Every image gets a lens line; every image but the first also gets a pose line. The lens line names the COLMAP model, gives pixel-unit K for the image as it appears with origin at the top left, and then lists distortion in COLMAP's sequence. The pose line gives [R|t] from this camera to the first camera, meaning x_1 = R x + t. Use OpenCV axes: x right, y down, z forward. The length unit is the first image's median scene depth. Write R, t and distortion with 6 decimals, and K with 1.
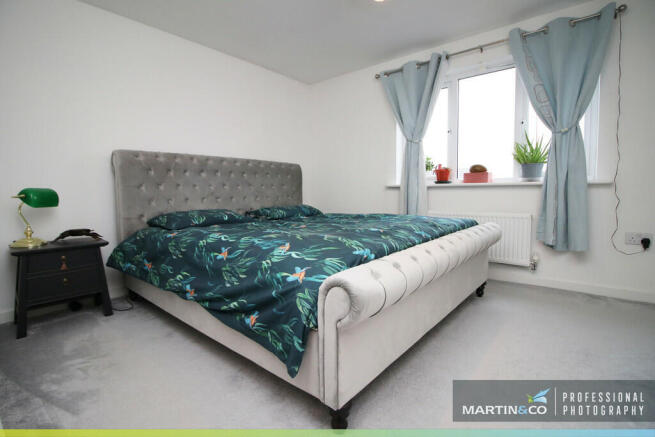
lens RADIAL K [[300.7, 0, 326.5], [0, 300.7, 219.7], [0, 0, 1]] dist [-0.007791, -0.009853]
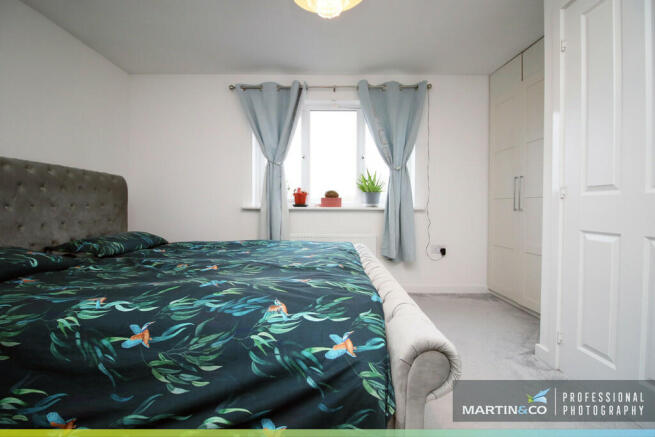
lens RADIAL K [[300.7, 0, 328.9], [0, 300.7, 219.1], [0, 0, 1]] dist [-0.007791, -0.009853]
pose [[0.777139, -0.010356, 0.629244, -0.208066], [0.046609, 0.998066, -0.041138, -0.034463], [-0.627601, 0.061298, 0.776118, 0.157960]]
